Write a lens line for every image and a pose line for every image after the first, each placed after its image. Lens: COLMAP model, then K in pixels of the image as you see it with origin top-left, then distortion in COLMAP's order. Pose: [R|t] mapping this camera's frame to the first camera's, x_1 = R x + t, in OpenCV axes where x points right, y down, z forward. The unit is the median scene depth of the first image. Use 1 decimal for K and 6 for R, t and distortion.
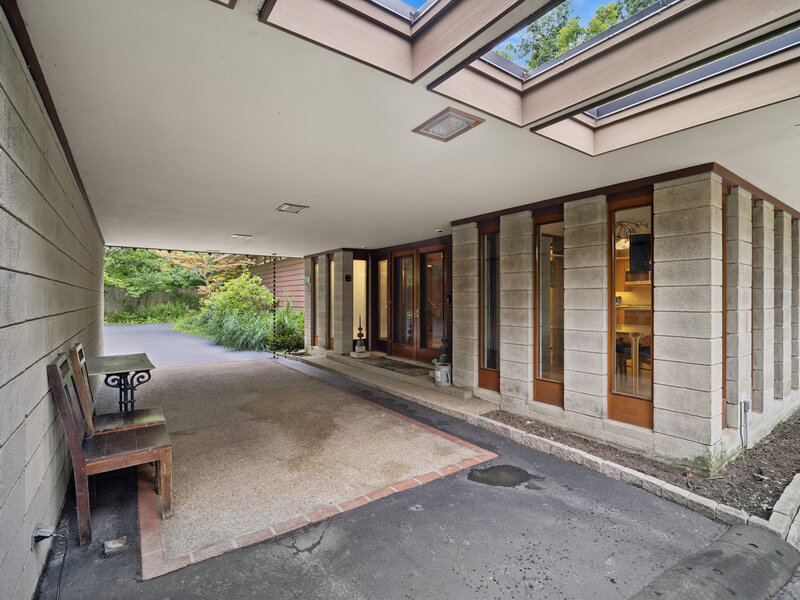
lens RADIAL K [[389.5, 0, 399.9], [0, 389.5, 294.7], [0, 0, 1]] dist [-0.011765, 0.000612]
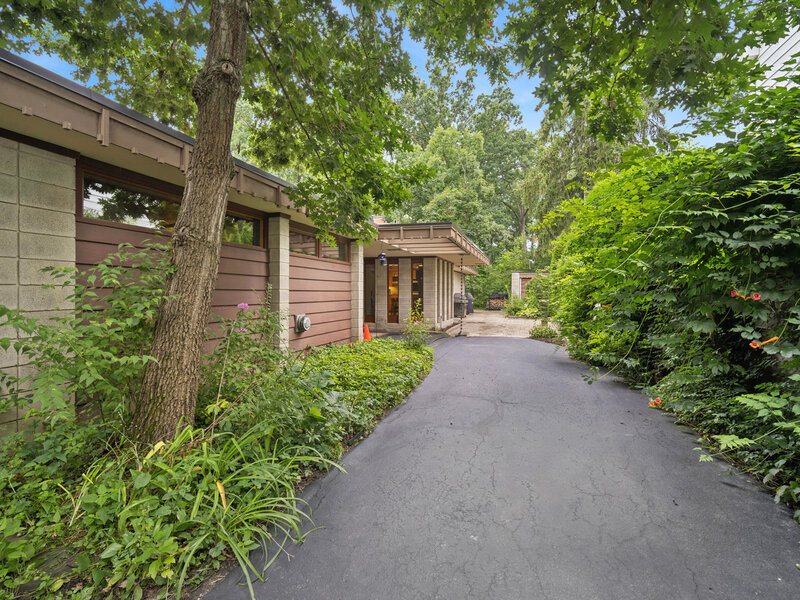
lens RADIAL K [[389.5, 0, 399.9], [0, 389.5, 294.7], [0, 0, 1]] dist [-0.011765, 0.000612]
pose [[0.794909, -0.005837, 0.606701, -1.436868], [-0.002258, 0.999918, 0.012579, 0.016272], [-0.606725, -0.011369, 0.794831, -1.472816]]
